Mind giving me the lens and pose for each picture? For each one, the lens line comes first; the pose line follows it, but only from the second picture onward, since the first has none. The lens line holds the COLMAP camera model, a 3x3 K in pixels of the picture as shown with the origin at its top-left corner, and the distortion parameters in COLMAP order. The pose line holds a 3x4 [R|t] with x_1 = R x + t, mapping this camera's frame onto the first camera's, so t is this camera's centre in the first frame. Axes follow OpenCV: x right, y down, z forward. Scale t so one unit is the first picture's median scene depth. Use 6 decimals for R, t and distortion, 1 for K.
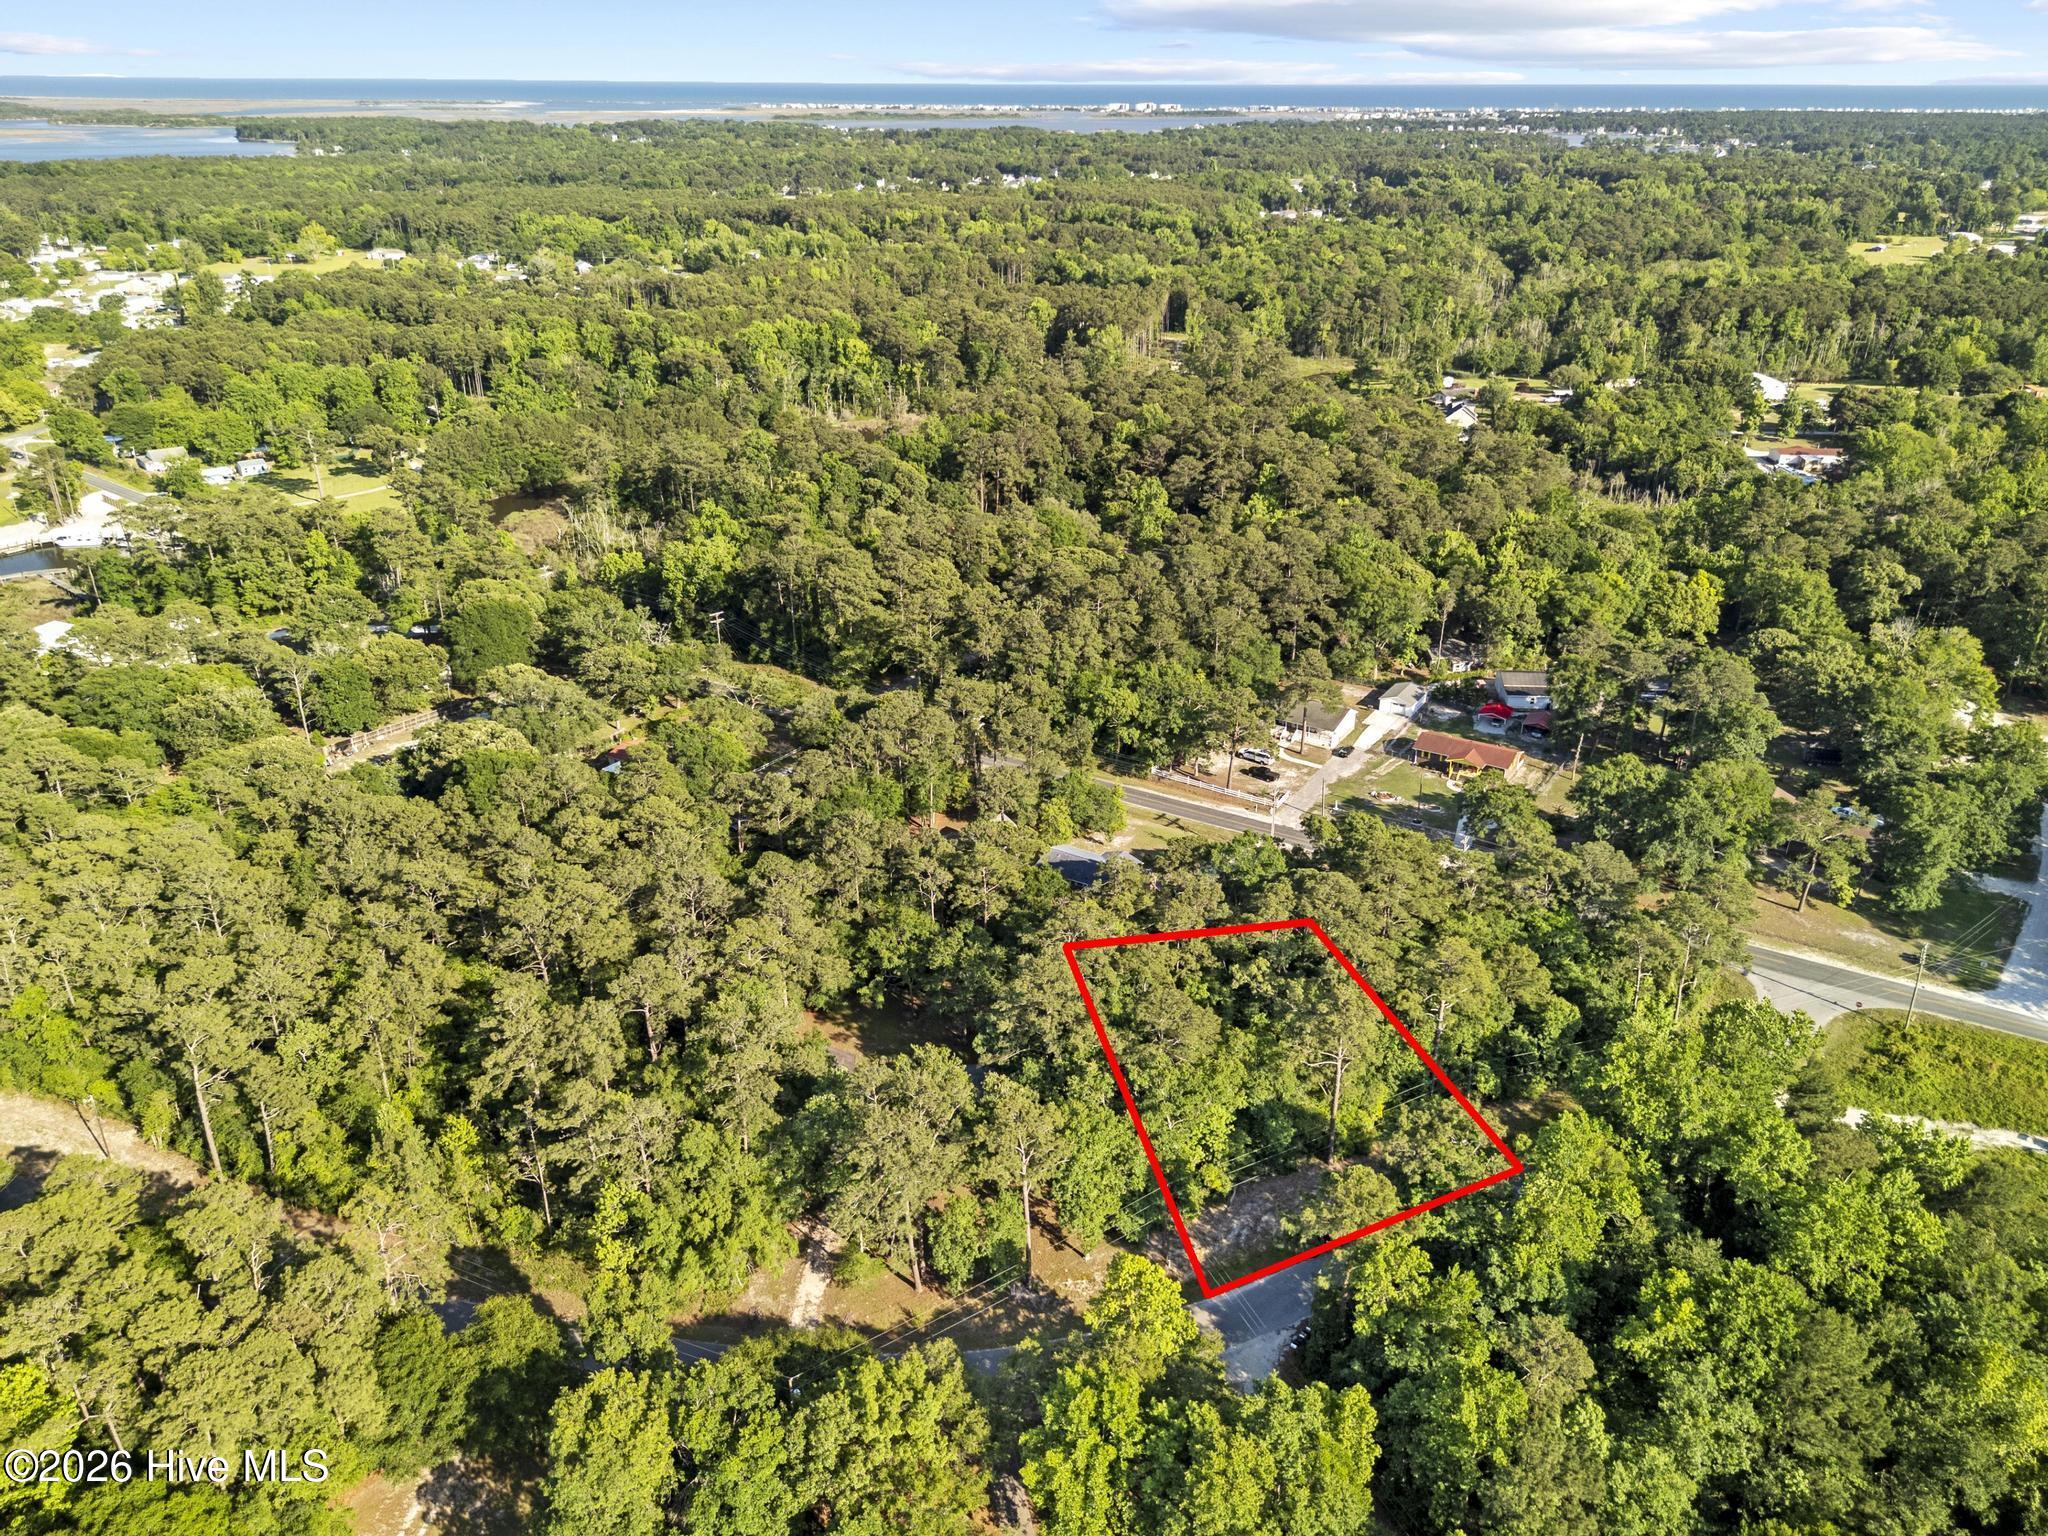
lens RADIAL K [[1502.4, 0, 1024.0], [0, 1502.4, 768.0], [0, 0, 1]] dist [0.056304, -0.043444]
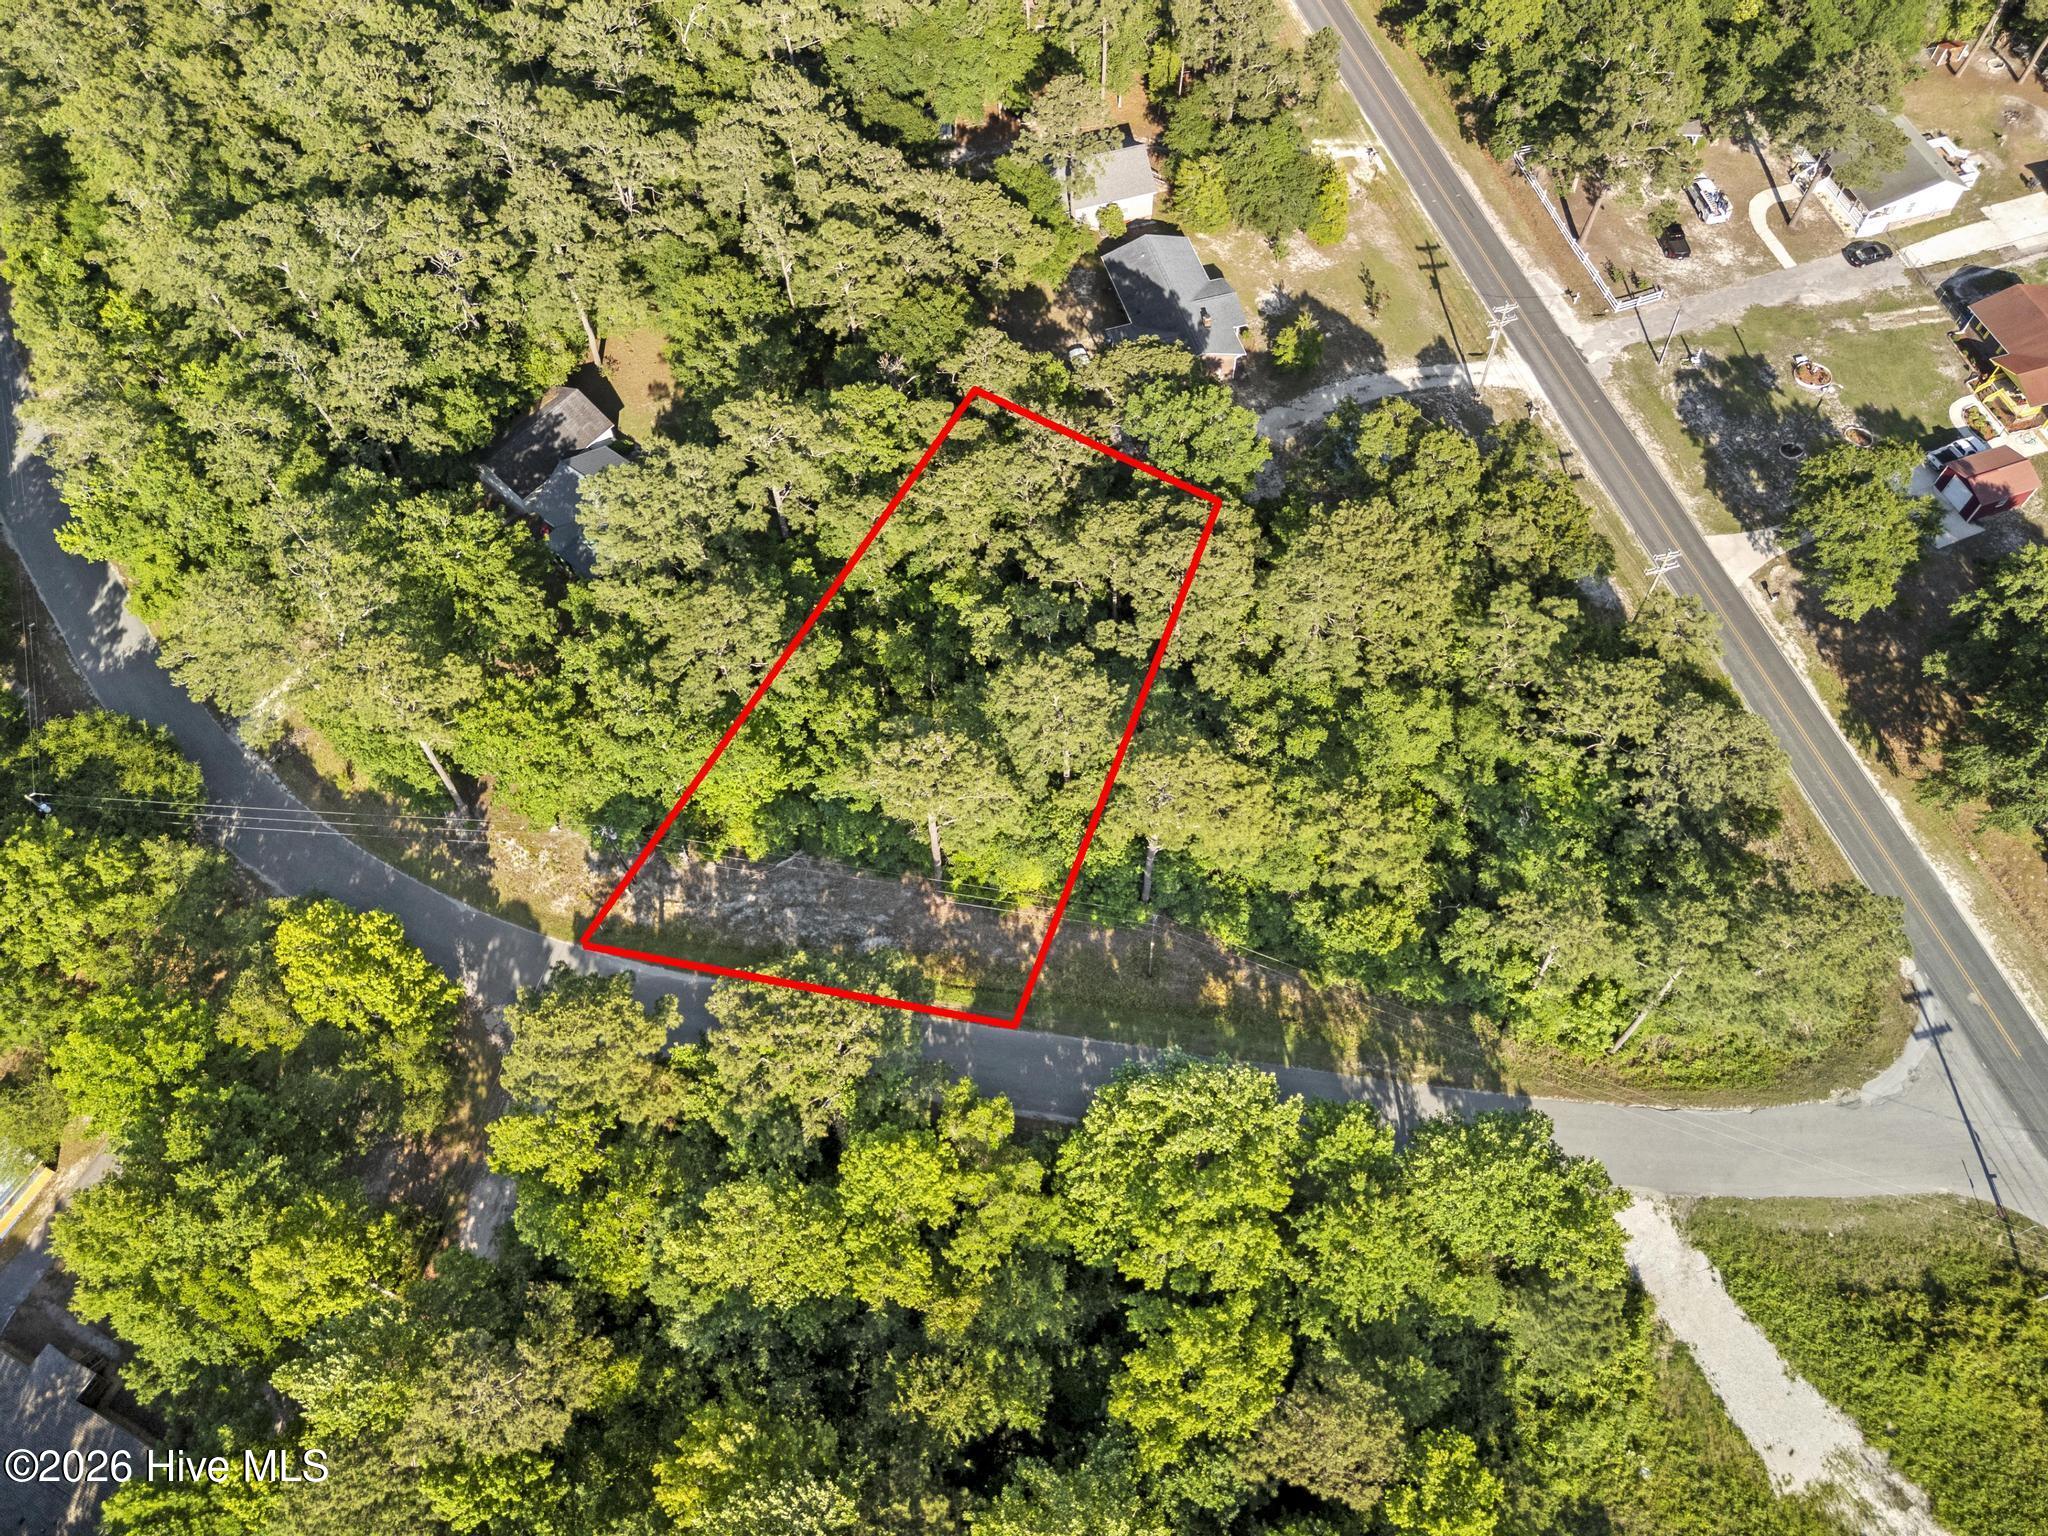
lens RADIAL K [[1518.2, 0, 1032.2], [0, 1518.2, 767.7], [0, 0, 1]] dist [0.073887, -0.068085]
pose [[0.761867, 0.552822, -0.337561, 0.127887], [-0.256666, 0.736137, 0.626278, -0.069021], [0.594711, -0.390500, 0.702729, 0.160792]]
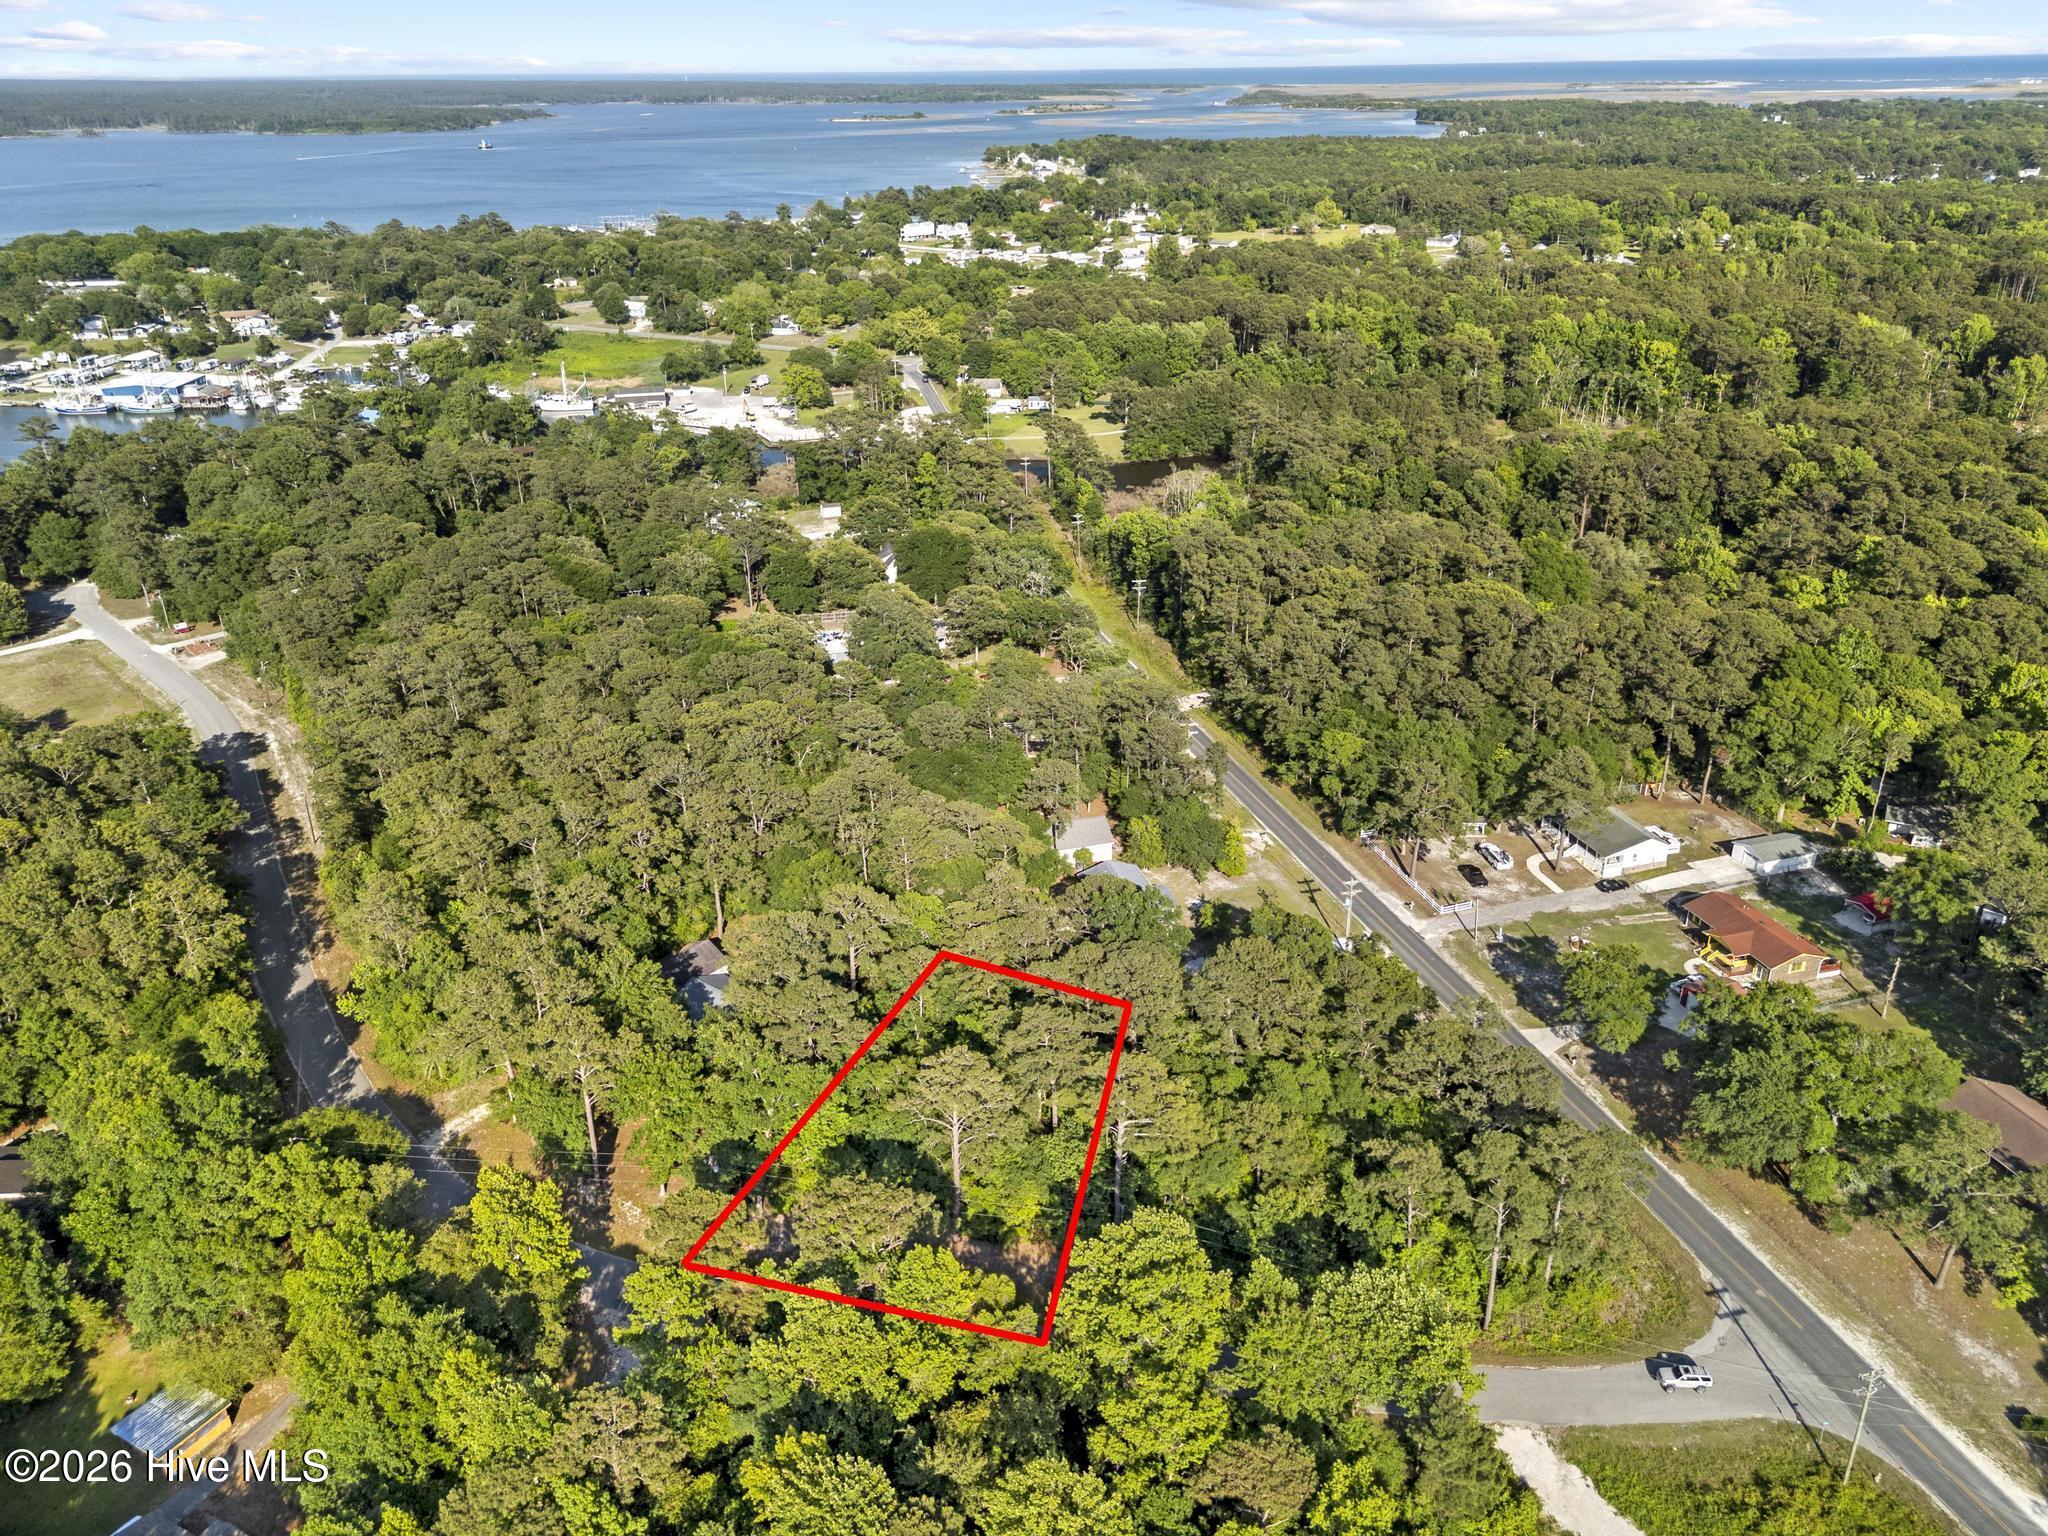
lens RADIAL K [[1518.2, 0, 1032.2], [0, 1518.2, 767.7], [0, 0, 1]] dist [0.073887, -0.068085]
pose [[0.762907, 0.262905, -0.590638, 0.204403], [-0.260339, 0.961166, 0.091564, -0.030067], [0.591774, 0.083911, 0.801725, 0.078512]]
